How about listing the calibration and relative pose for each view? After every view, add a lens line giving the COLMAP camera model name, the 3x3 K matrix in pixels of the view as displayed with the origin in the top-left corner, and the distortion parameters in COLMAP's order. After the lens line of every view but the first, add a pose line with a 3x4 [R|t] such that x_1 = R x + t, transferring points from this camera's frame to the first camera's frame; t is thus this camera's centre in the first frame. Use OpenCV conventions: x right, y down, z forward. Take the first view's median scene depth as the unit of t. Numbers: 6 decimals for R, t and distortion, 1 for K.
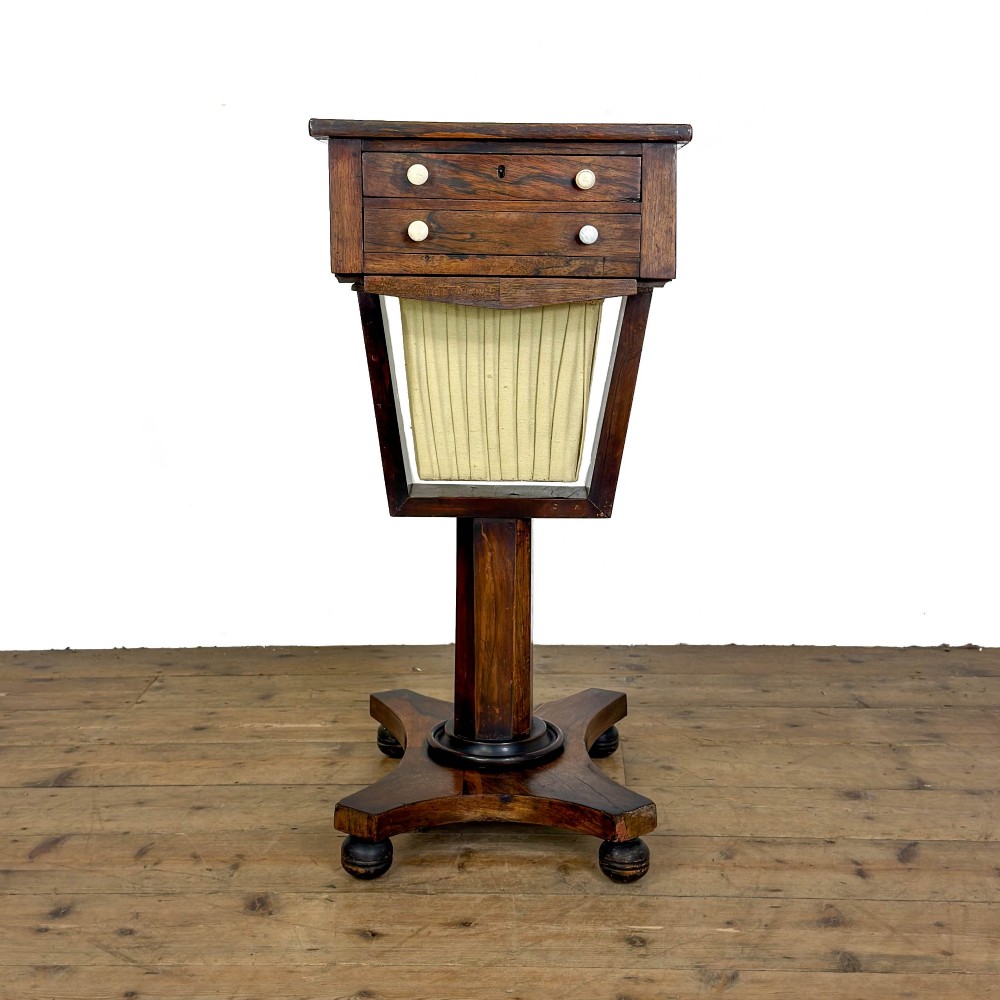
lens RADIAL K [[1492.6, 0, 490.3], [0, 1492.6, 464.3], [0, 0, 1]] dist [0.202625, -0.469592]
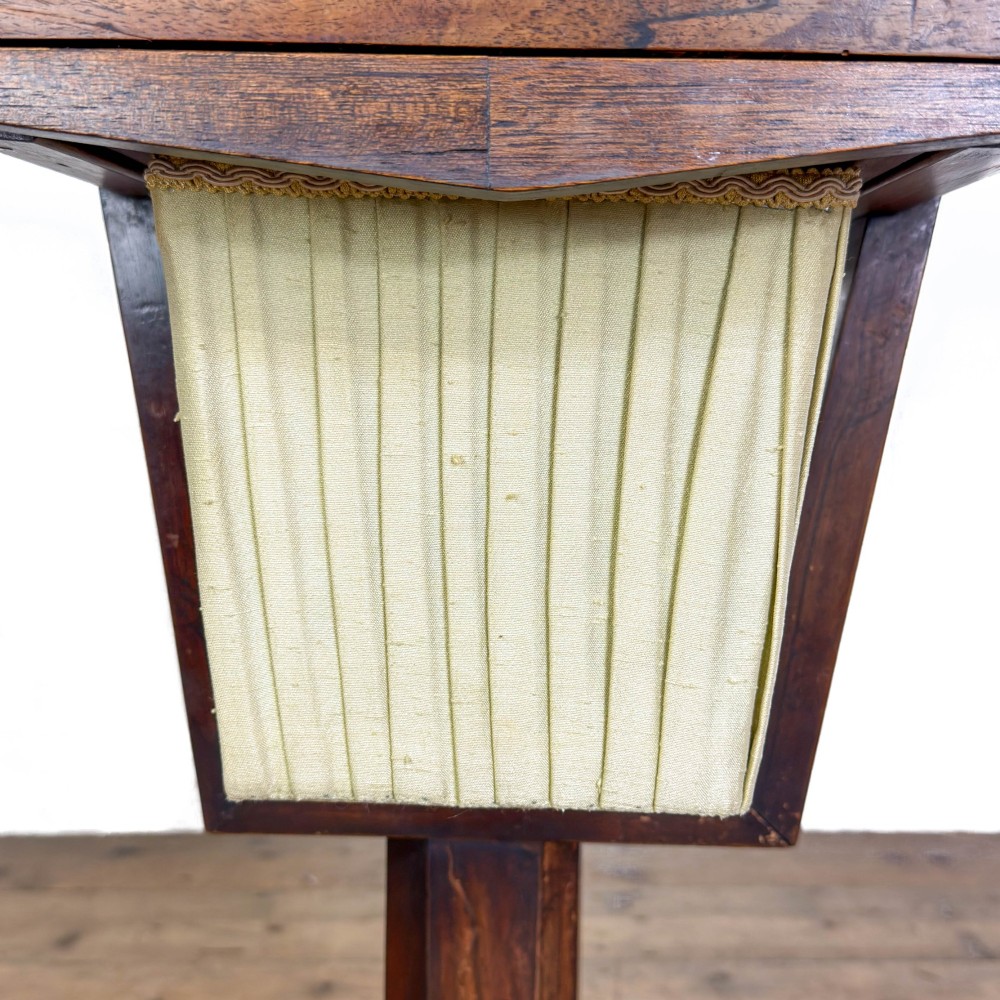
lens RADIAL K [[1506.8, 0, 521.9], [0, 1506.8, 516.4], [0, 0, 1]] dist [0.141191, -0.200568]
pose [[0.999922, 0.008419, 0.009239, 0.009455], [-0.008164, 0.999594, -0.027311, -0.039796], [-0.009465, 0.027234, 0.999584, 0.700902]]
